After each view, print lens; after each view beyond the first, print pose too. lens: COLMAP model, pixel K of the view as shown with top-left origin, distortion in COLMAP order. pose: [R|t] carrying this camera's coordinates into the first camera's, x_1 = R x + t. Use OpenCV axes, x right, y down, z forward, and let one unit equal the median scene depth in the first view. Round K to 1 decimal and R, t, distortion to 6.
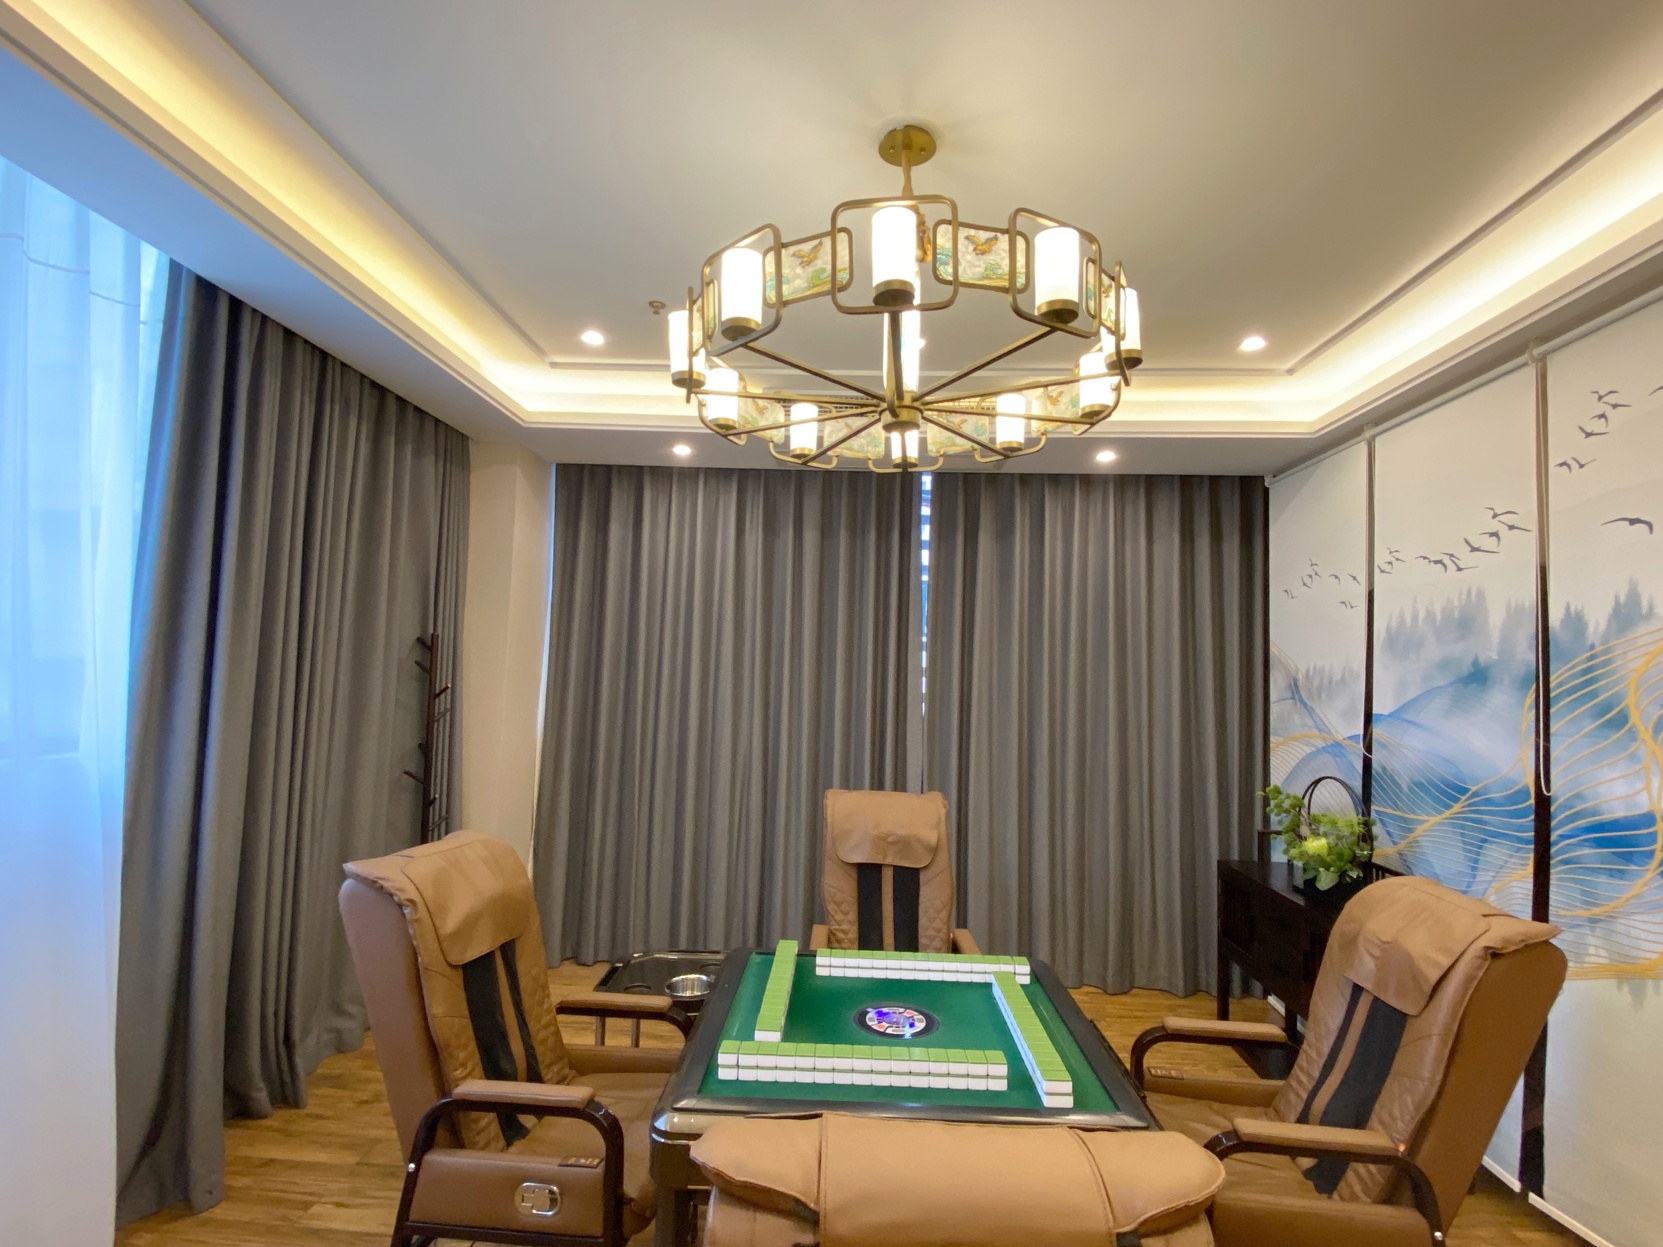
lens RADIAL K [[784.0, 0, 831.5], [0, 784.0, 623.5], [0, 0, 1]] dist [-0.000080, -0.000054]
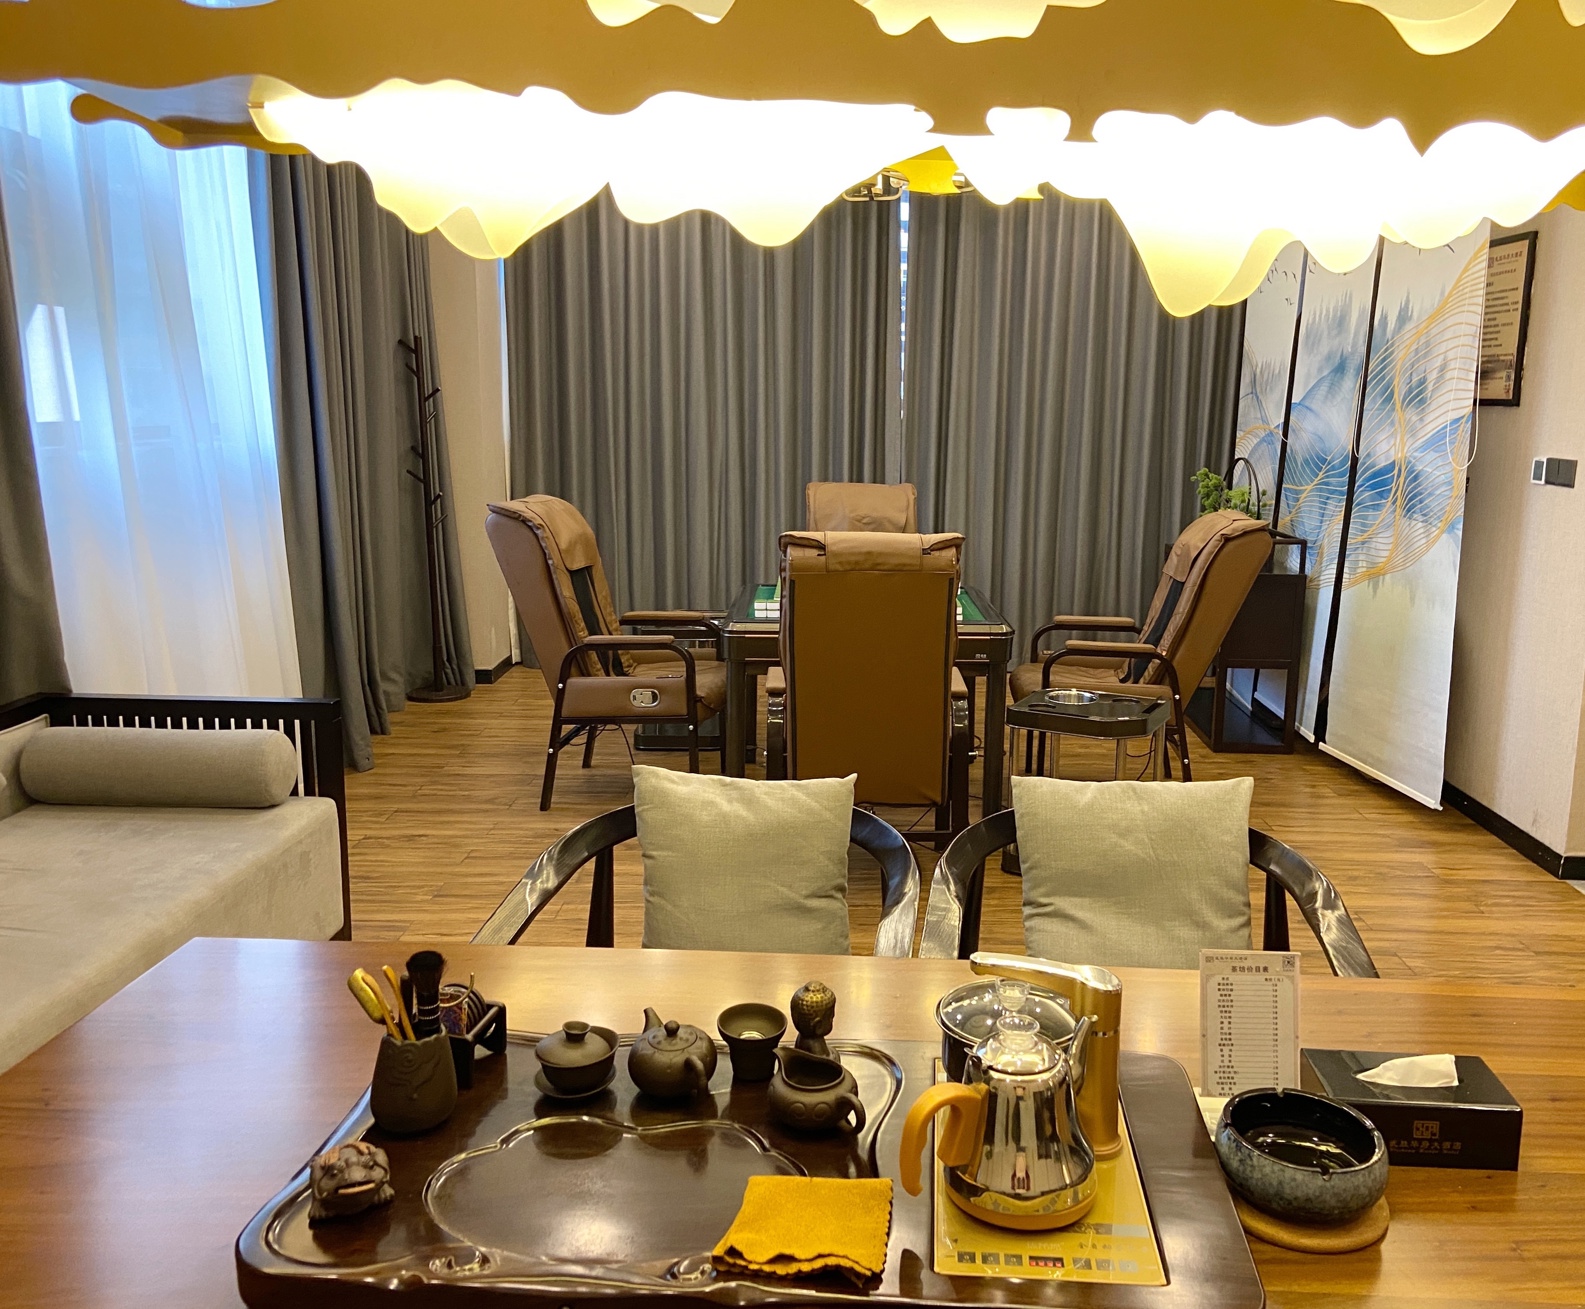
lens RADIAL K [[1524.5, 0, 834.8], [0, 1524.5, 654.4], [0, 0, 1]] dist [0.100220, 0.001281]
pose [[0.999353, -0.015089, 0.032641, -0.052398], [0.007205, 0.973320, 0.229340, -0.053695], [-0.035231, -0.228957, 0.972799, -1.392565]]
